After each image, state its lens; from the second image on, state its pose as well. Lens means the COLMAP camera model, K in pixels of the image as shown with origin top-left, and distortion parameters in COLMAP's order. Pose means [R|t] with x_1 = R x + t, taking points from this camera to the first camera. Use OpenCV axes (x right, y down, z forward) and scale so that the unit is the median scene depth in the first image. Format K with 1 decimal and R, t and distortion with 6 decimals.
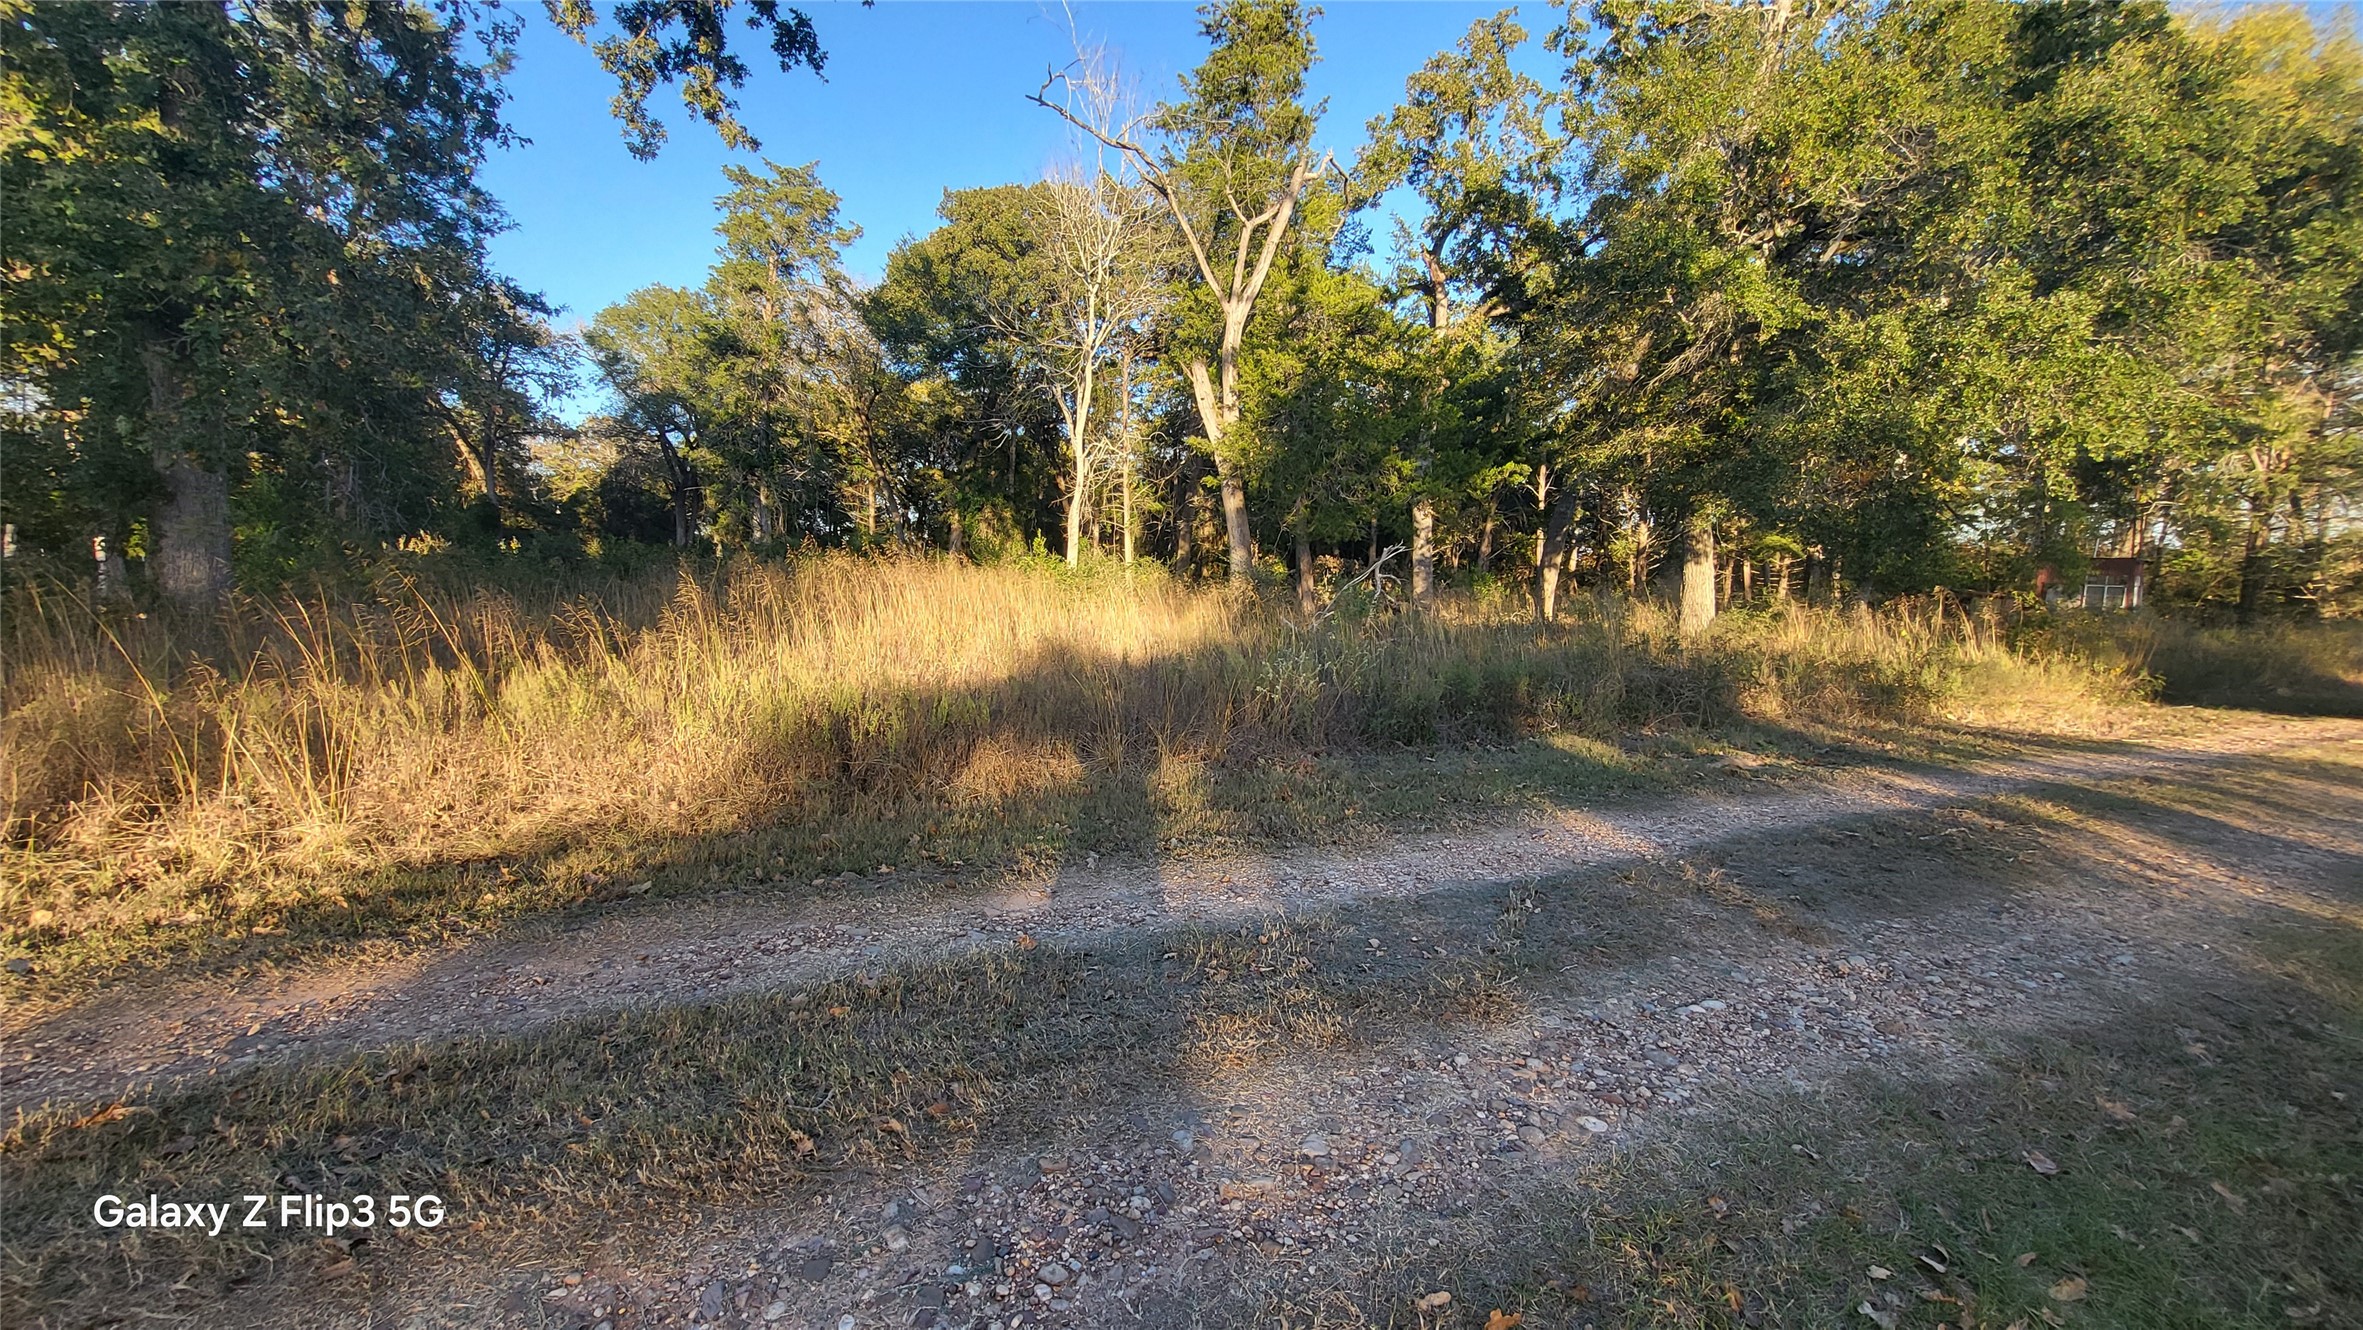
lens RADIAL K [[910.0, 0, 1184.4], [0, 910.0, 670.1], [0, 0, 1]] dist [-0.010138, 0.000186]
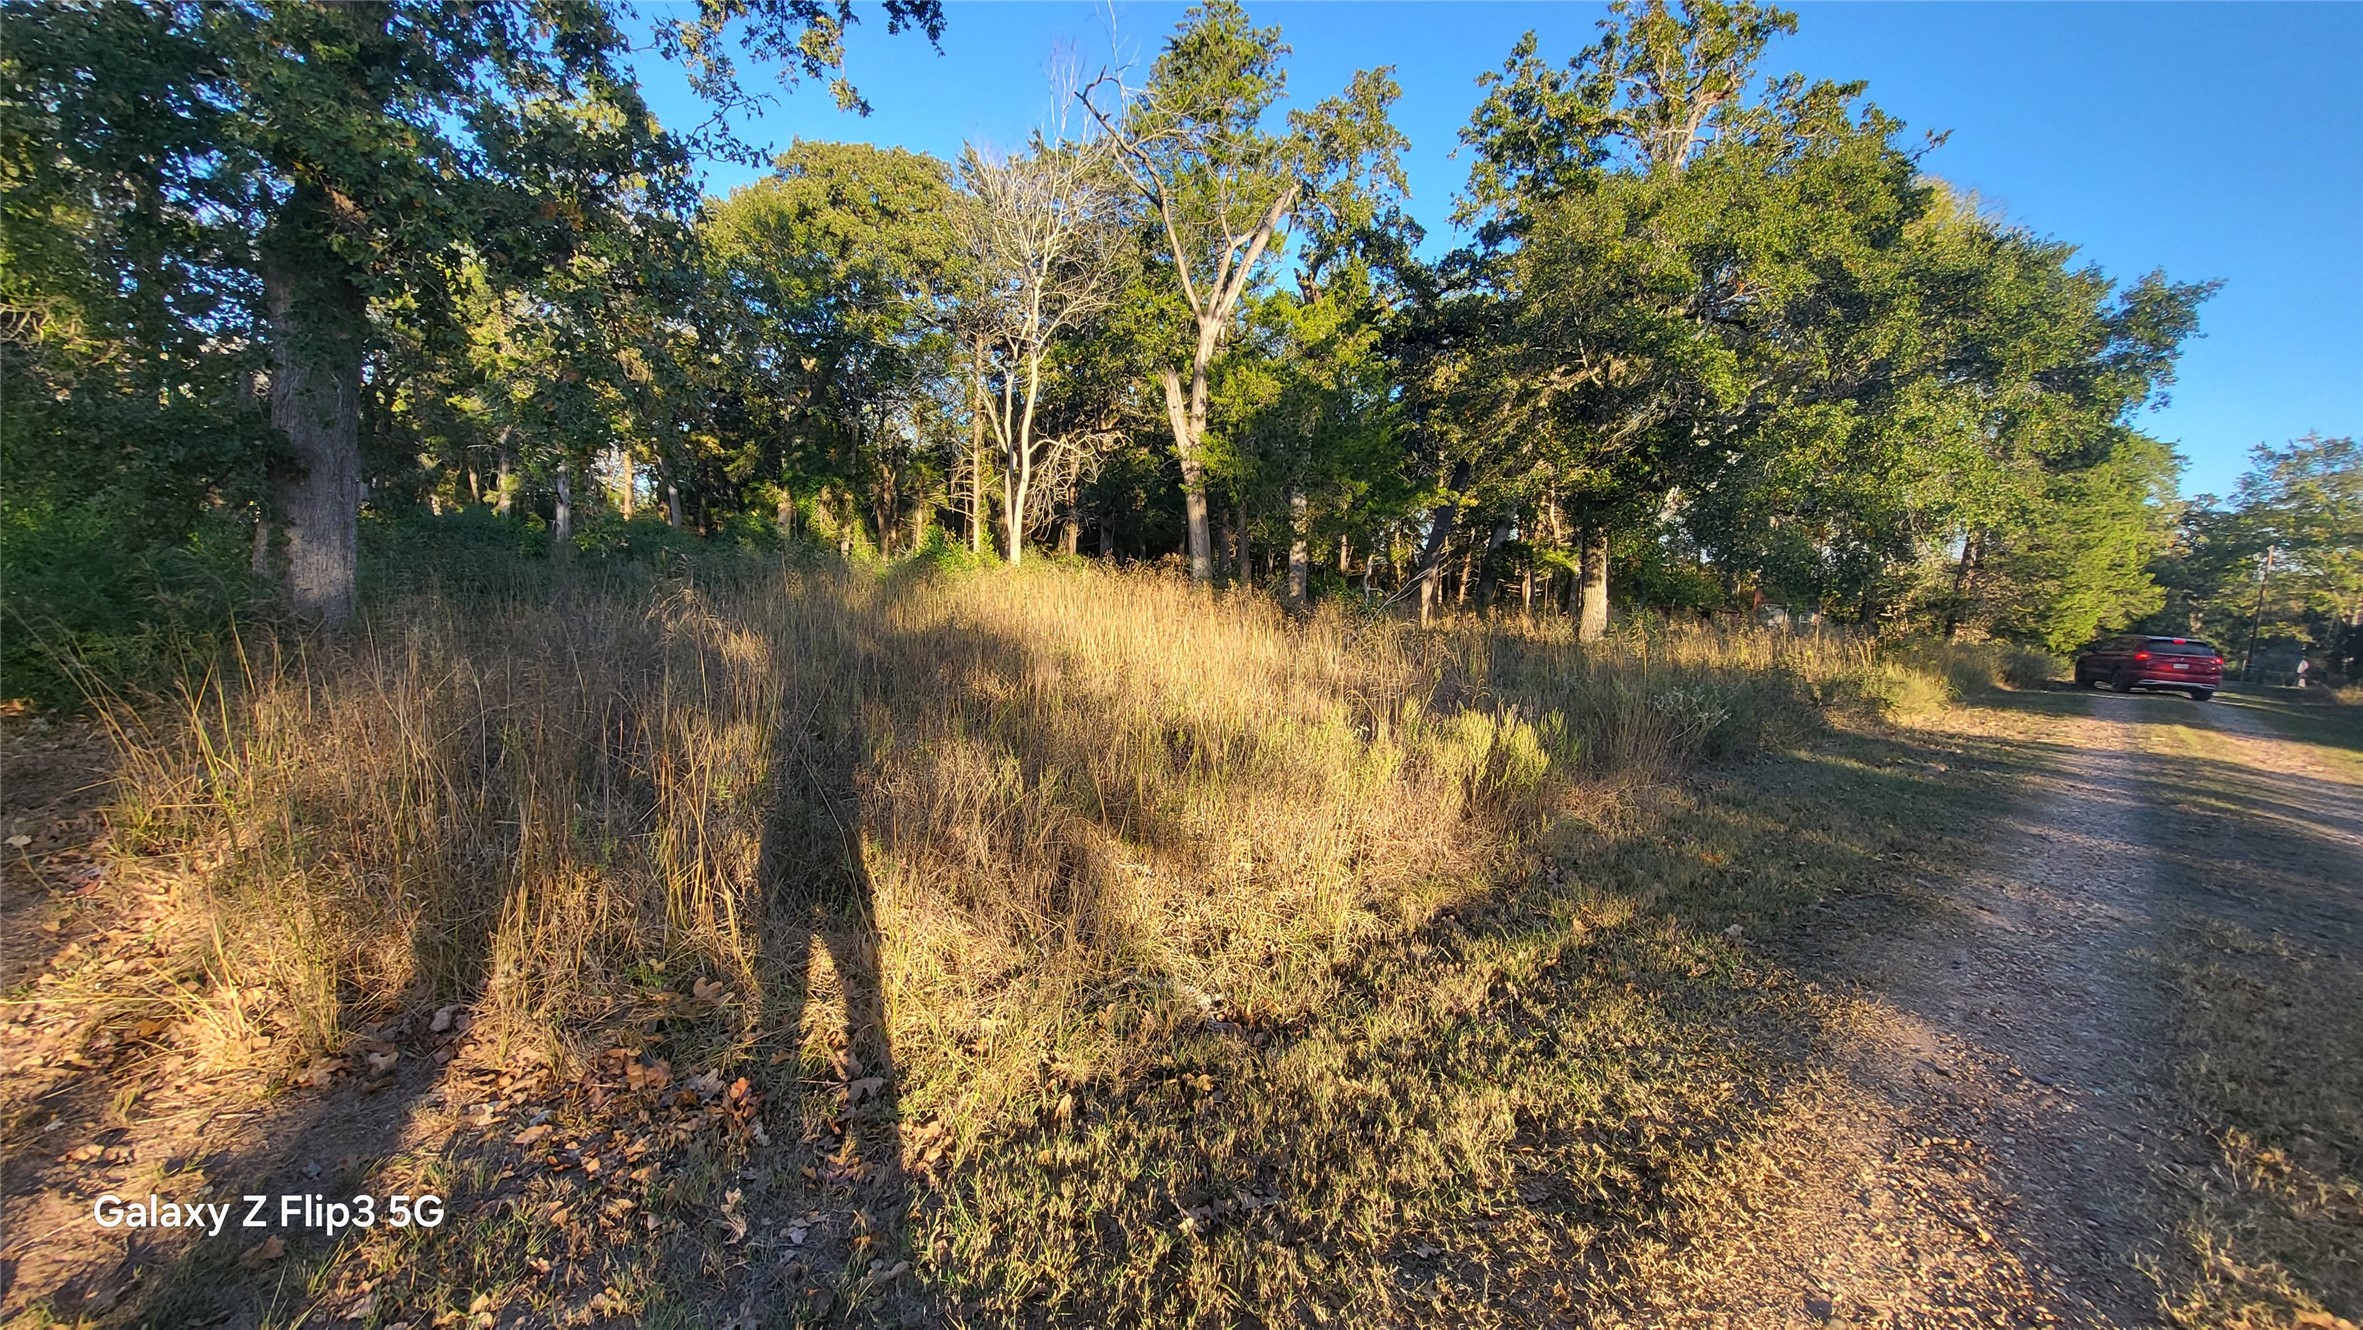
lens RADIAL K [[910.0, 0, 1192.1], [0, 910.0, 663.3], [0, 0, 1]] dist [-0.010138, 0.000186]
pose [[0.959557, 0.006699, 0.281434, -0.243629], [-0.008170, 0.999958, 0.004051, -0.016410], [-0.281395, -0.006187, 0.959572, 0.016152]]
